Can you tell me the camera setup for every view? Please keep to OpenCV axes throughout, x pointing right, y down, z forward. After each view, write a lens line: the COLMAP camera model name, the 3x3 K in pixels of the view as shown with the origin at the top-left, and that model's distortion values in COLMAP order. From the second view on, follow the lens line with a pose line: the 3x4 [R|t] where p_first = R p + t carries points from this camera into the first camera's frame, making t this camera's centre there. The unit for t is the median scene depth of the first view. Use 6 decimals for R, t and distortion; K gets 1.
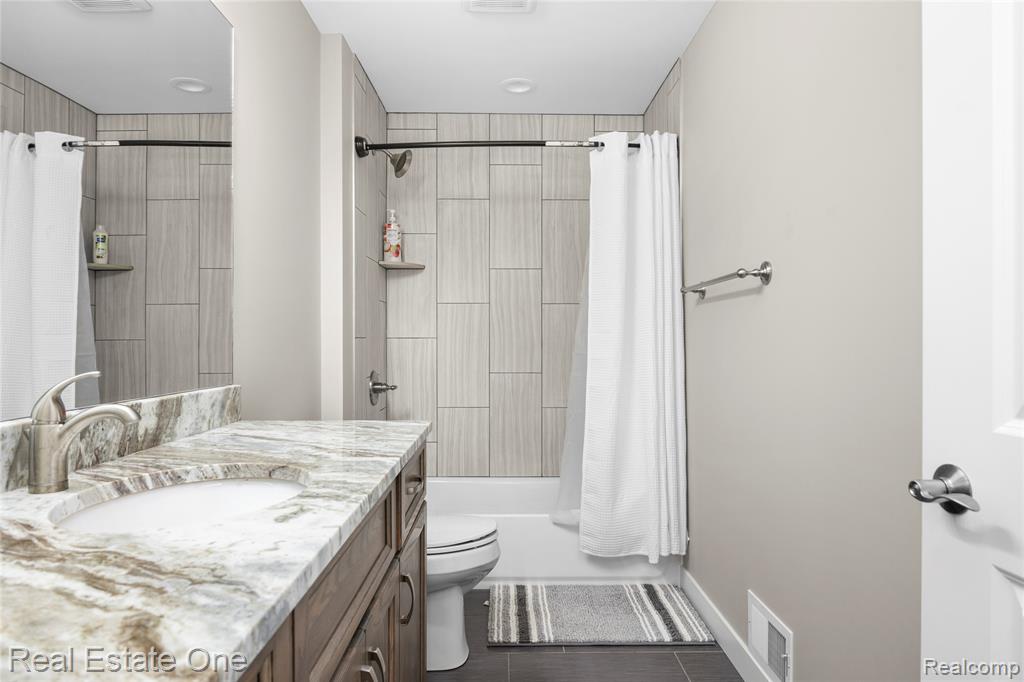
lens RADIAL K [[622.3, 0, 512.0], [0, 622.3, 341.0], [0, 0, 1]] dist [0.019989, -0.001003]
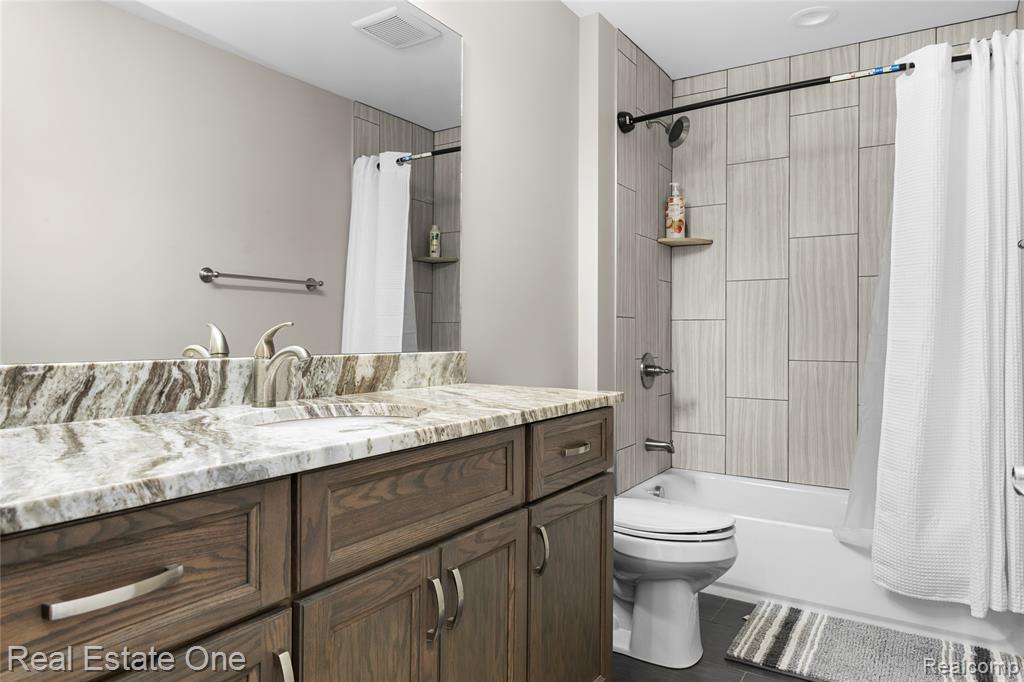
lens RADIAL K [[679.5, 0, 511.5], [0, 679.5, 330.7], [0, 0, 1]] dist [0.038940, -0.005328]
pose [[0.839556, 0.003793, -0.543260, 0.195129], [-0.009065, 0.999934, -0.007028, 0.026248], [0.543197, 0.010825, 0.839535, 0.007148]]
